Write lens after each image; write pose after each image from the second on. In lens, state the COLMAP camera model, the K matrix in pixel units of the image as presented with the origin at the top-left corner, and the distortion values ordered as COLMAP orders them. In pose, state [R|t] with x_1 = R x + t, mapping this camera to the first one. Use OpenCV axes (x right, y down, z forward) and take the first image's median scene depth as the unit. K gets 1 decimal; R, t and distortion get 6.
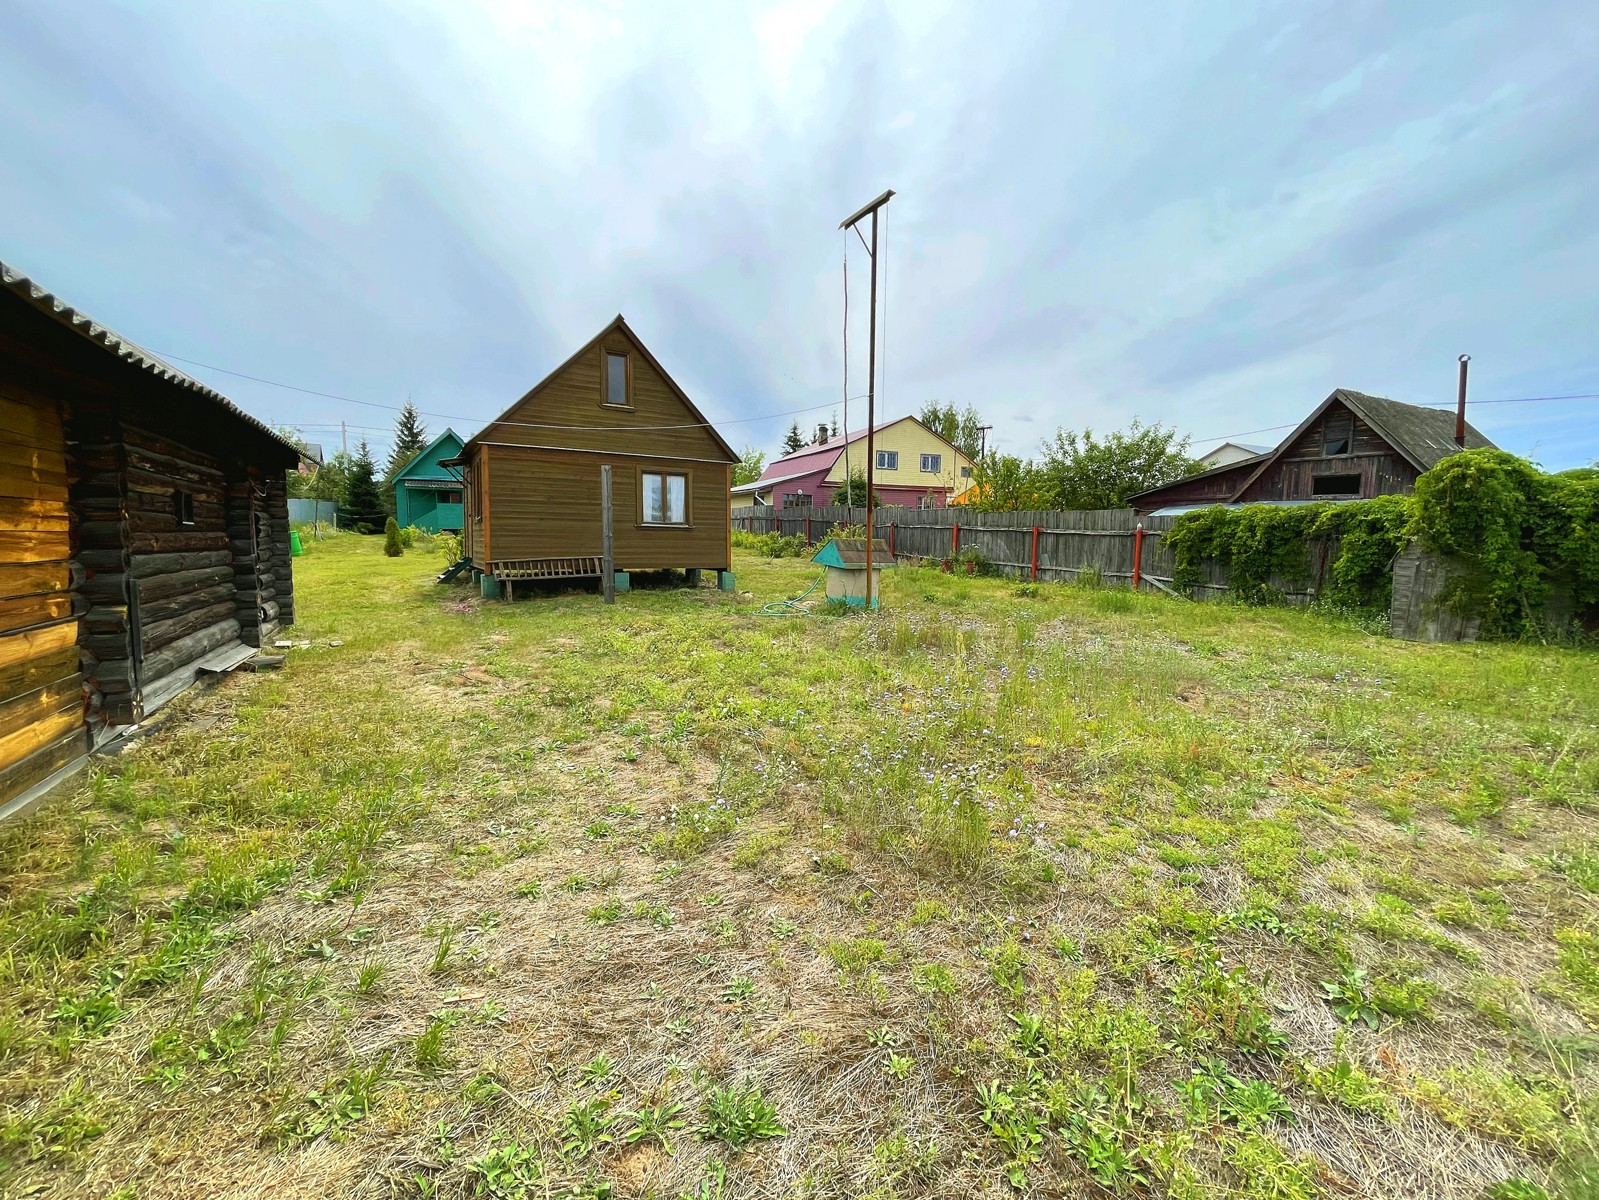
lens RADIAL K [[646.8, 0, 810.5], [0, 646.8, 590.6], [0, 0, 1]] dist [-0.002395, 0.000298]
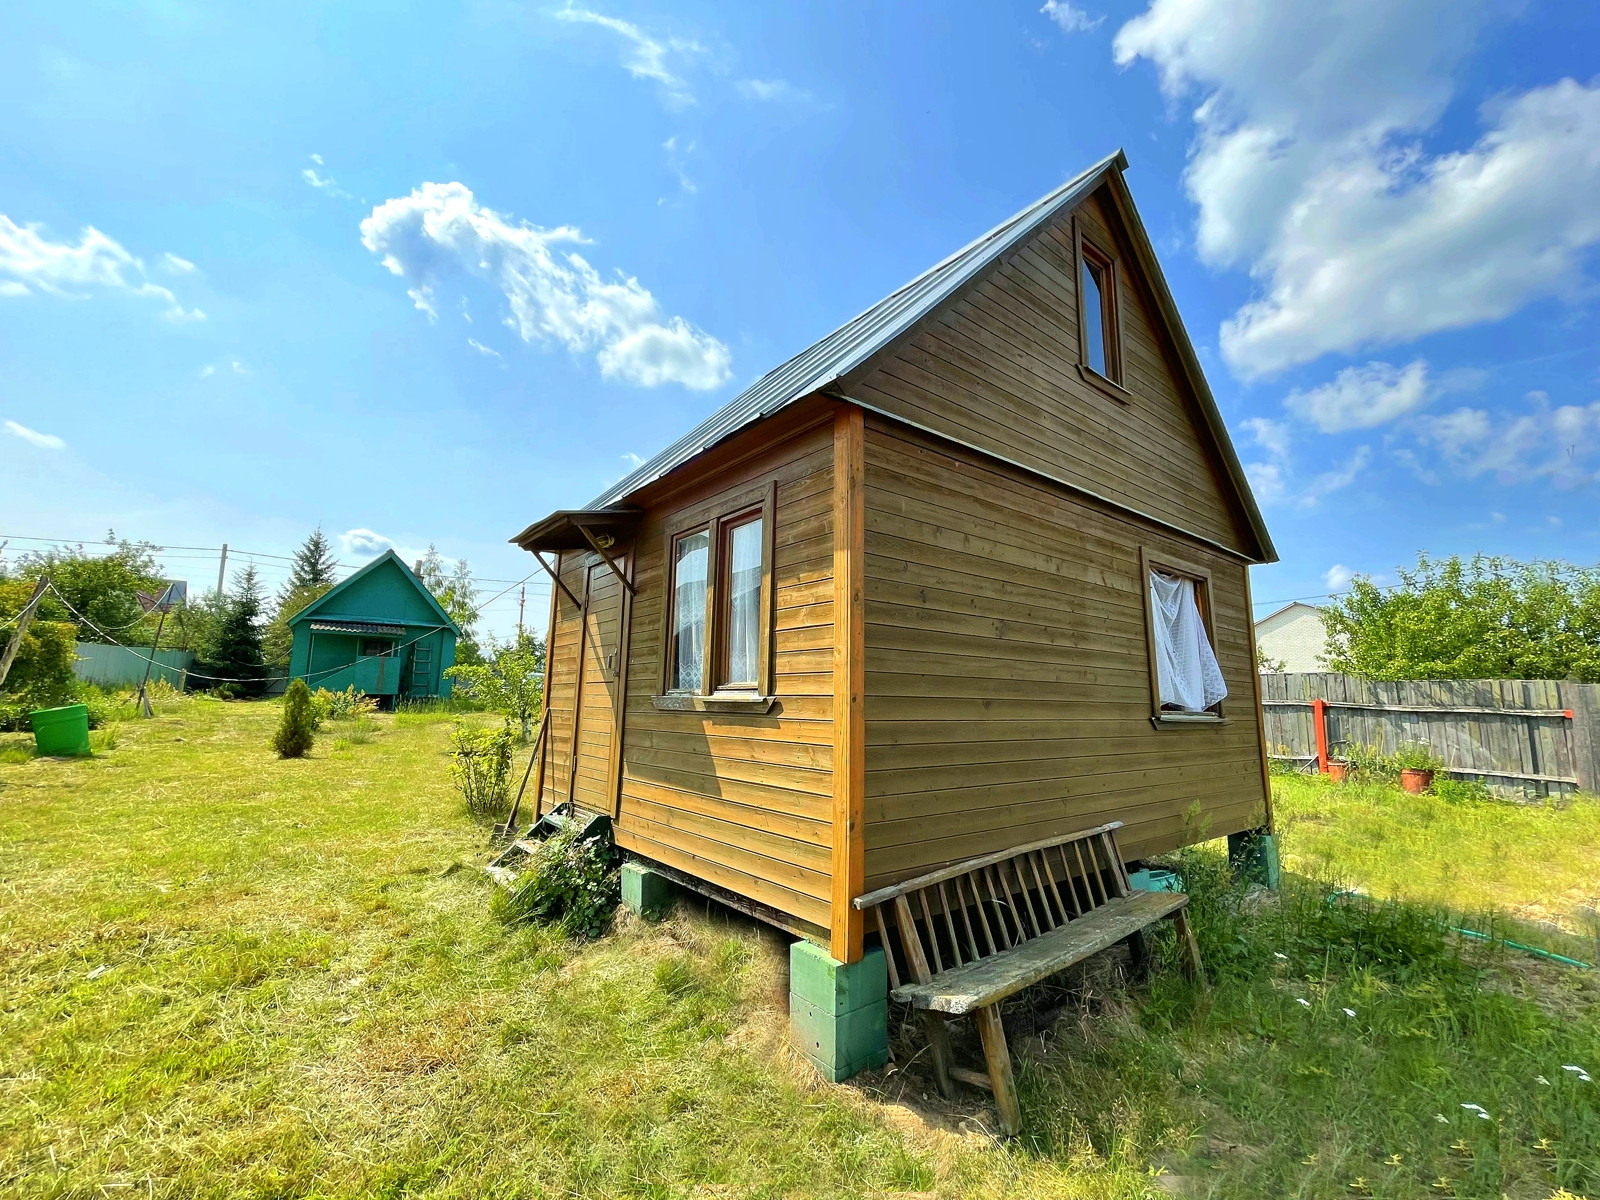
lens RADIAL K [[647.2, 0, 804.6], [0, 647.2, 598.1], [0, 0, 1]] dist [-0.002395, 0.000298]
pose [[0.992003, 0.020692, 0.124507, -0.157352], [0.008488, 0.973301, -0.229376, -0.027223], [-0.125929, 0.228599, 0.965342, 0.217893]]
